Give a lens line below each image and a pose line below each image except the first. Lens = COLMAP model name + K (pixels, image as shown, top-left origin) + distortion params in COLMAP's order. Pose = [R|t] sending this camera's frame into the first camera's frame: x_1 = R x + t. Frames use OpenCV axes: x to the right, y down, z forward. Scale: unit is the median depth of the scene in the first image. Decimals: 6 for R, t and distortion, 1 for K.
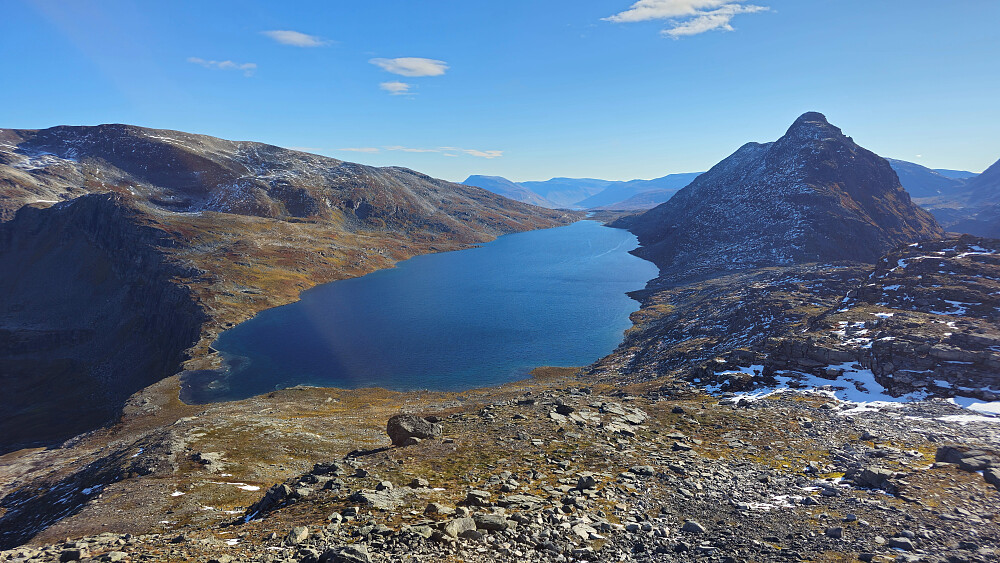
lens RADIAL K [[669.7, 0, 500.0], [0, 669.7, 281.5], [0, 0, 1]] dist [0.091444, -0.077641]
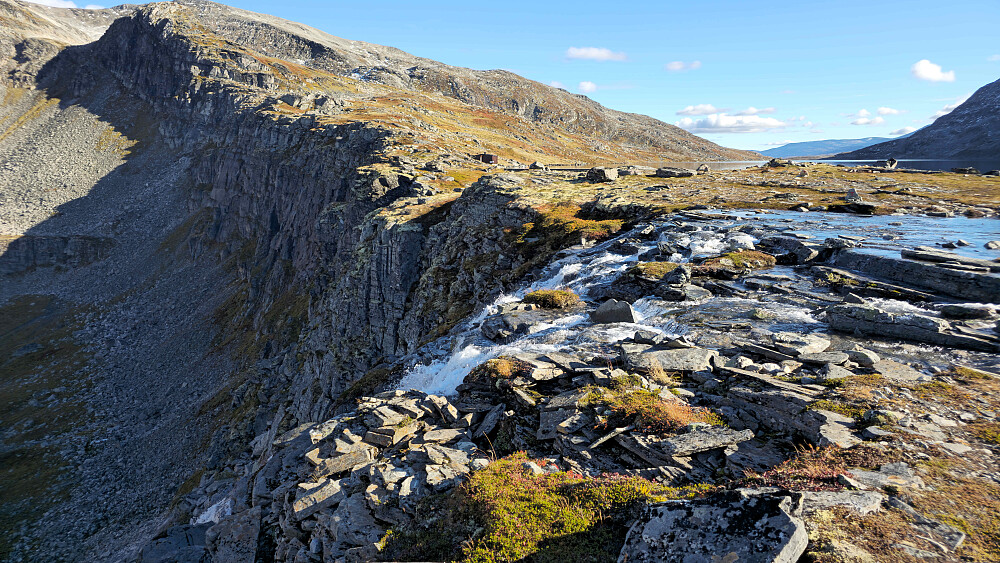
lens RADIAL K [[669.7, 0, 500.0], [0, 669.7, 281.5], [0, 0, 1]] dist [0.091444, -0.077641]
pose [[0.993290, 0.011577, -0.115072, -0.250121], [-0.007922, 0.999451, 0.032174, 0.074055], [0.115381, -0.031047, 0.992836, 0.510451]]
